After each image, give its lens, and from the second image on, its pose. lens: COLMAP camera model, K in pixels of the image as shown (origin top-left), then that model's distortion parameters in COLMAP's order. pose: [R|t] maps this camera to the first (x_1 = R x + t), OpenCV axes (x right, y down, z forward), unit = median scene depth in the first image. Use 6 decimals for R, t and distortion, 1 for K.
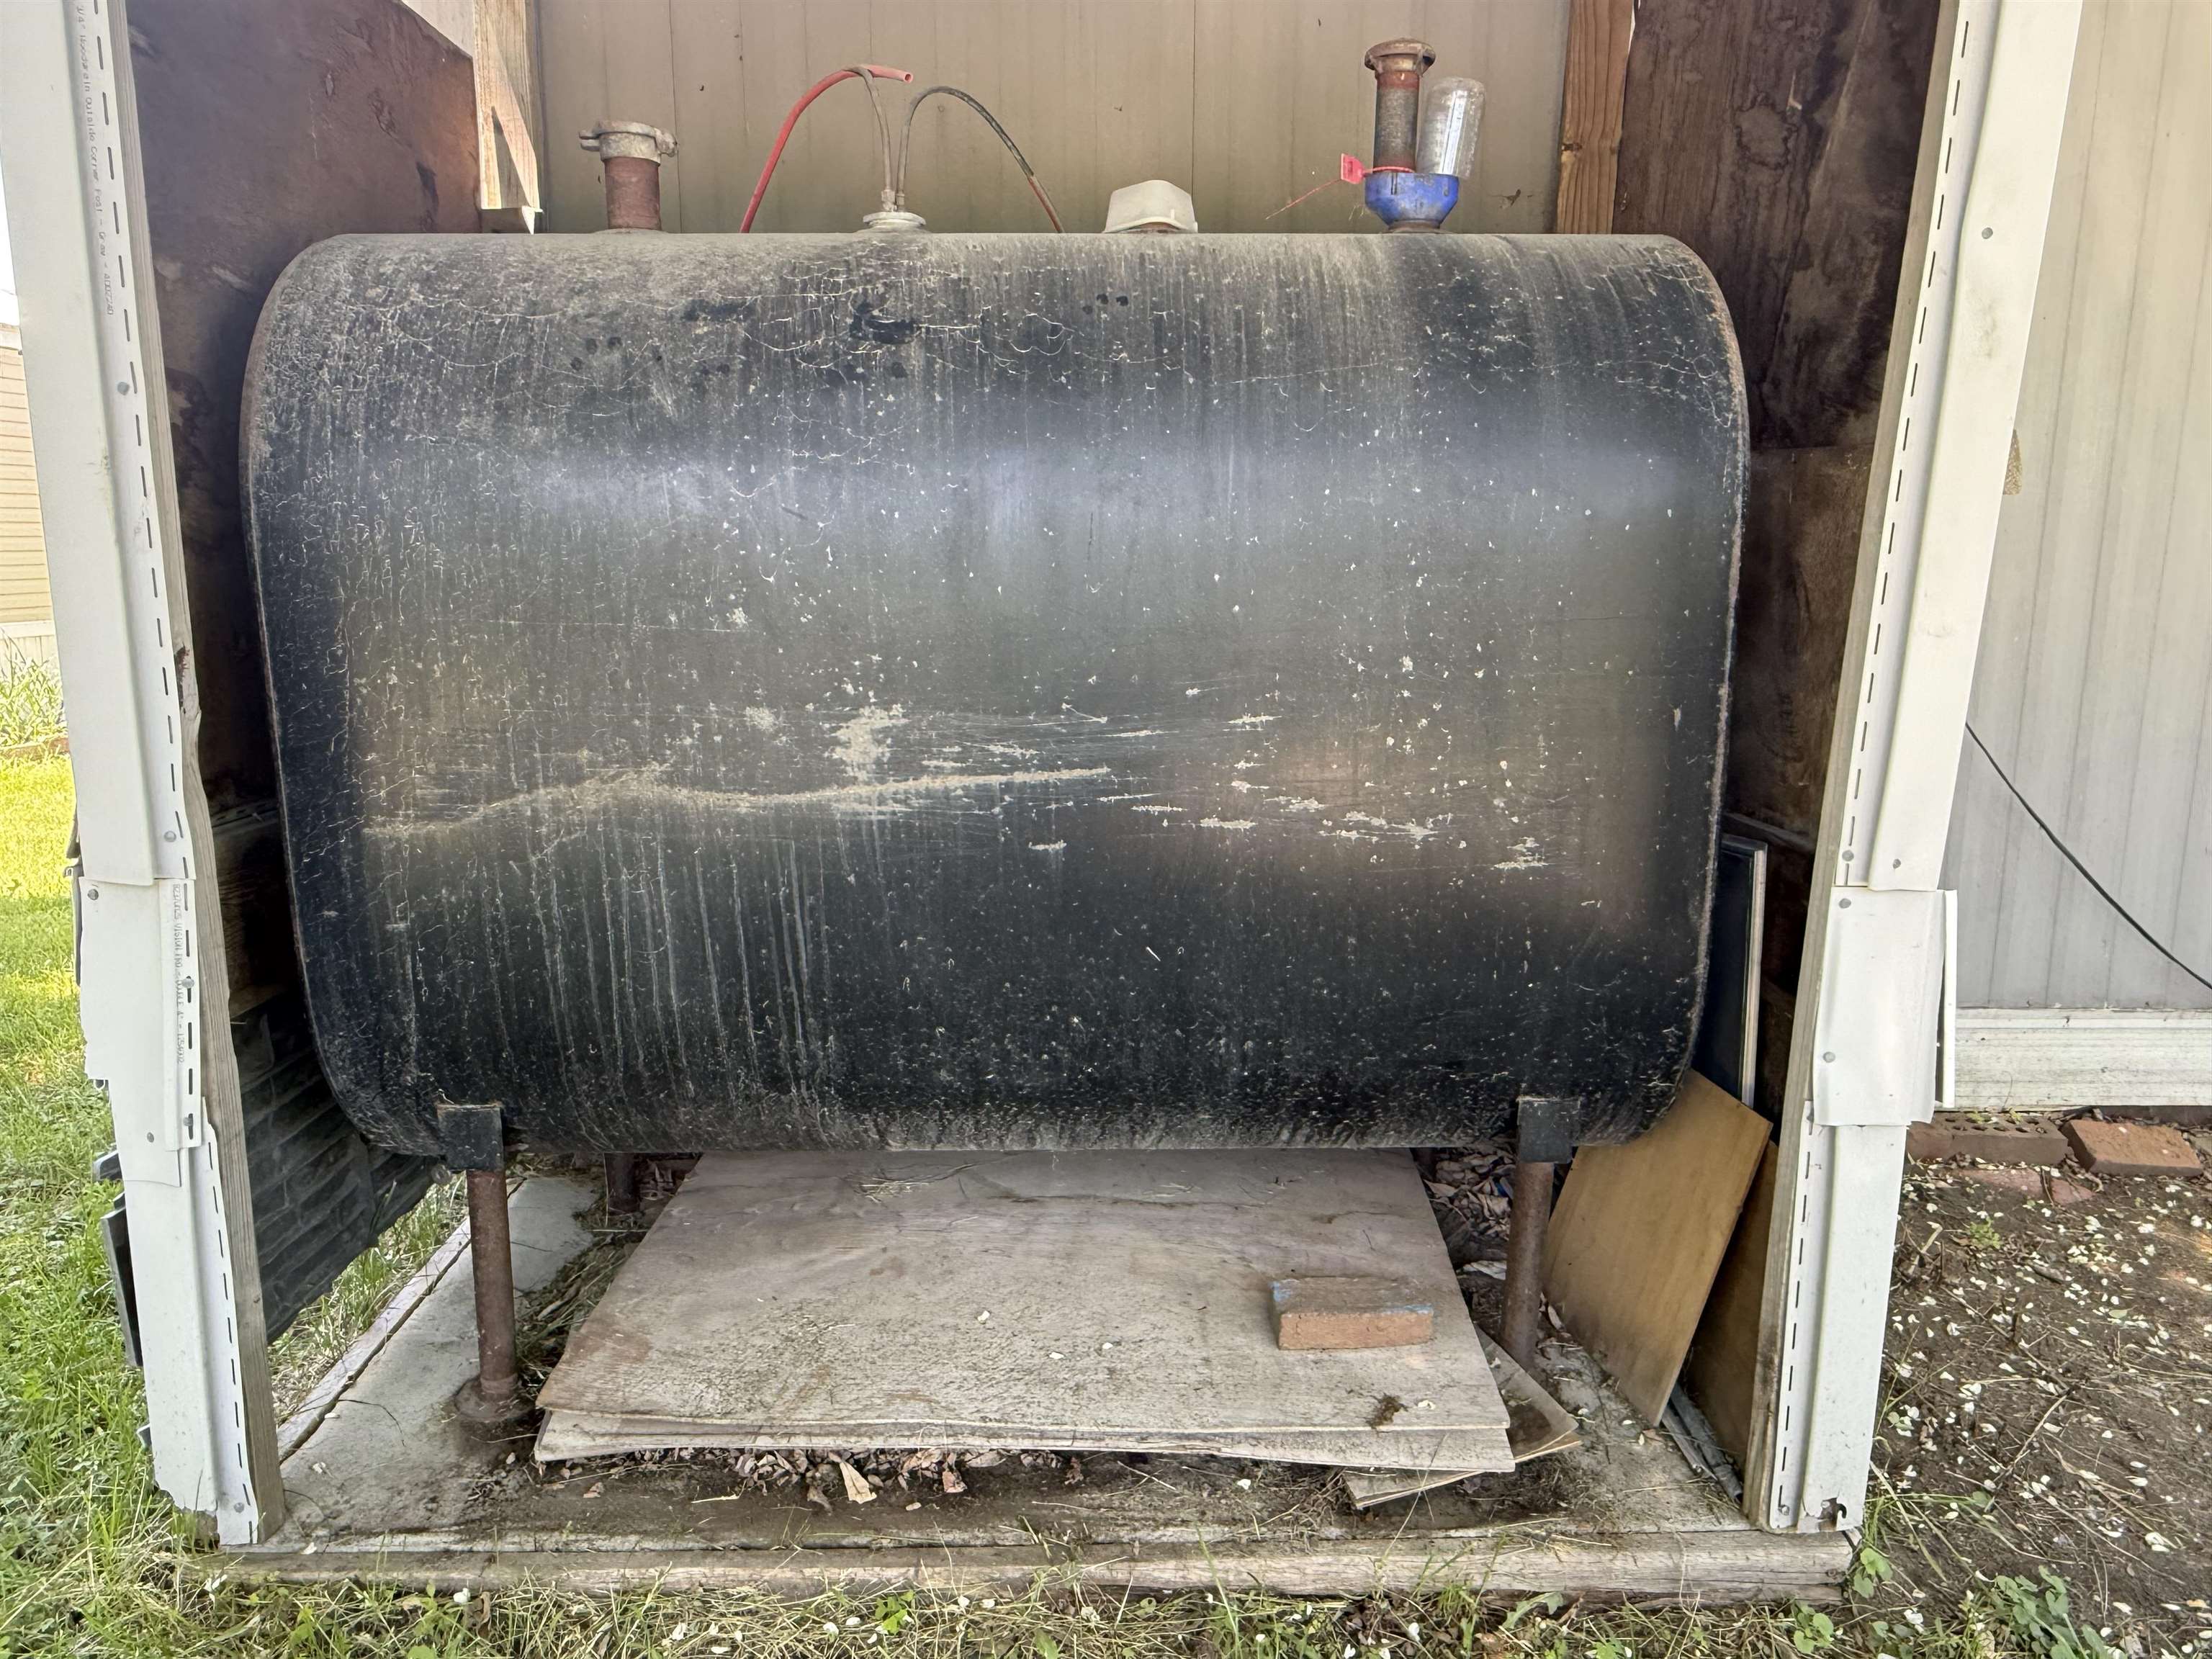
lens RADIAL K [[1506.9, 0, 1093.9], [0, 1506.9, 836.5], [0, 0, 1]] dist [0.001565, -0.001245]
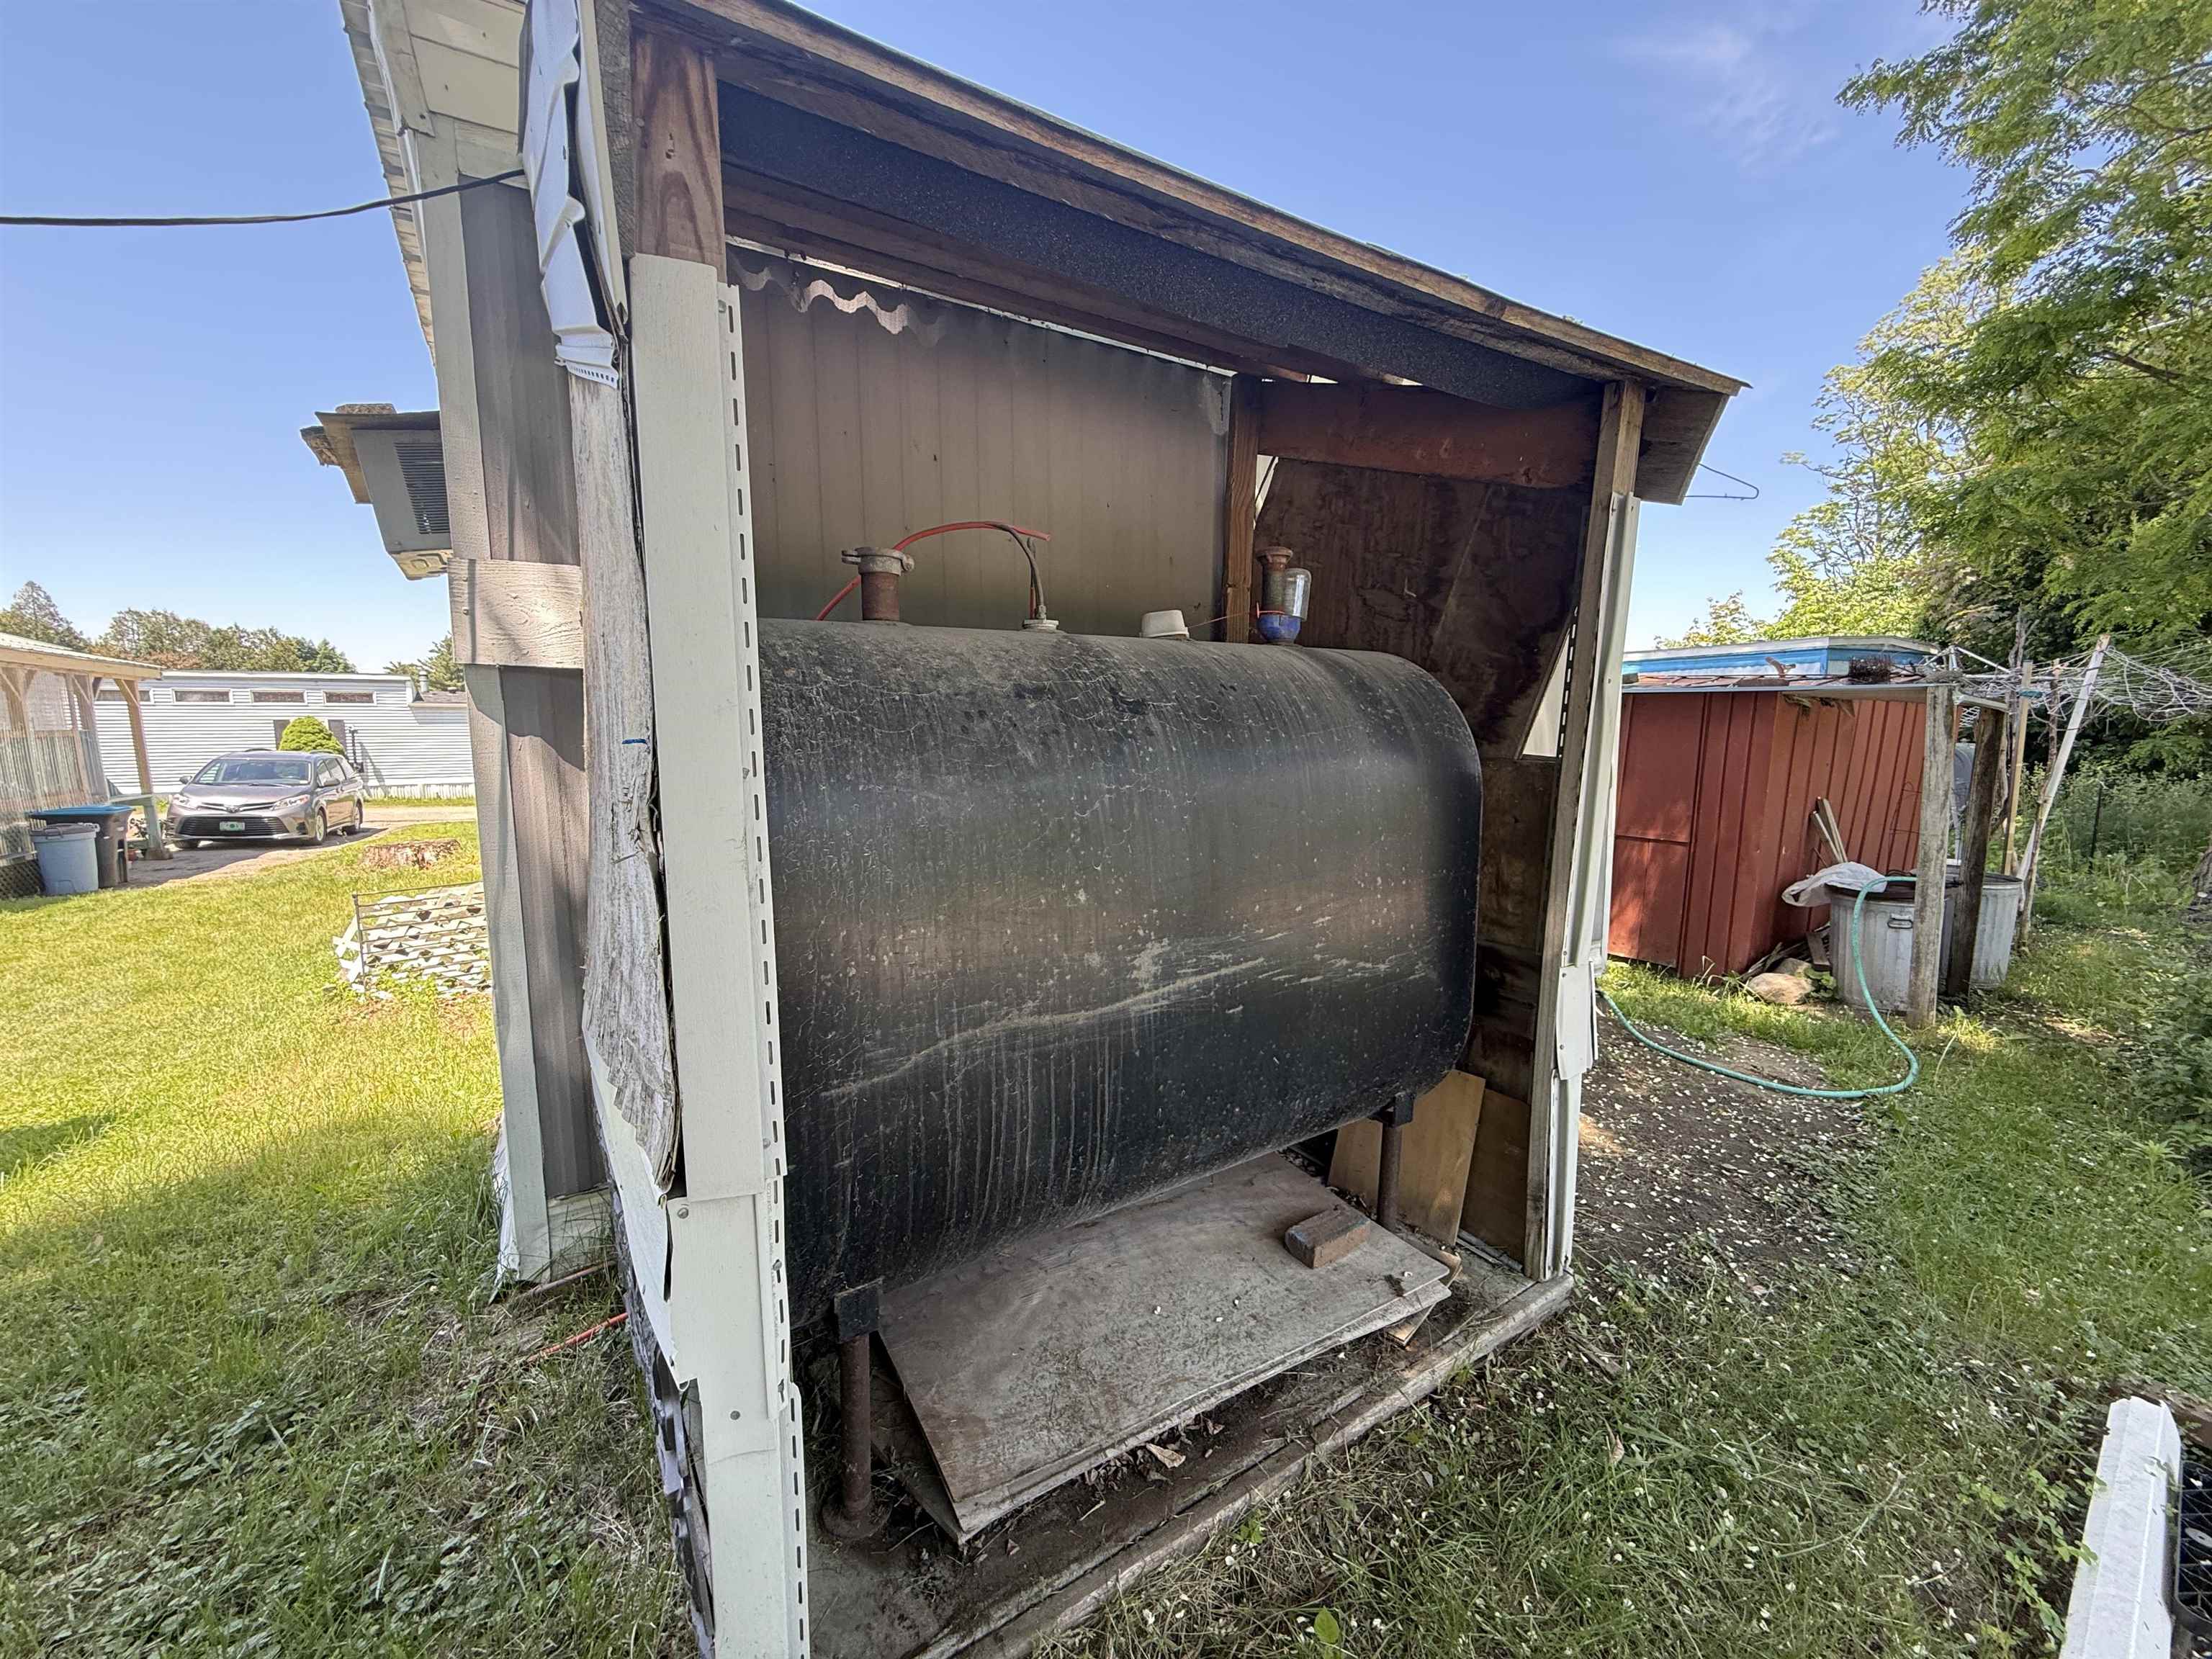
lens RADIAL K [[883.5, 0, 1095.7], [0, 883.5, 827.6], [0, 0, 1]] dist [-0.000821, 0.000435]
pose [[0.846110, -0.068297, 0.528615, -0.668051], [0.111951, 0.992406, -0.050972, -0.161984], [-0.521119, 0.102307, 0.847330, 0.235059]]
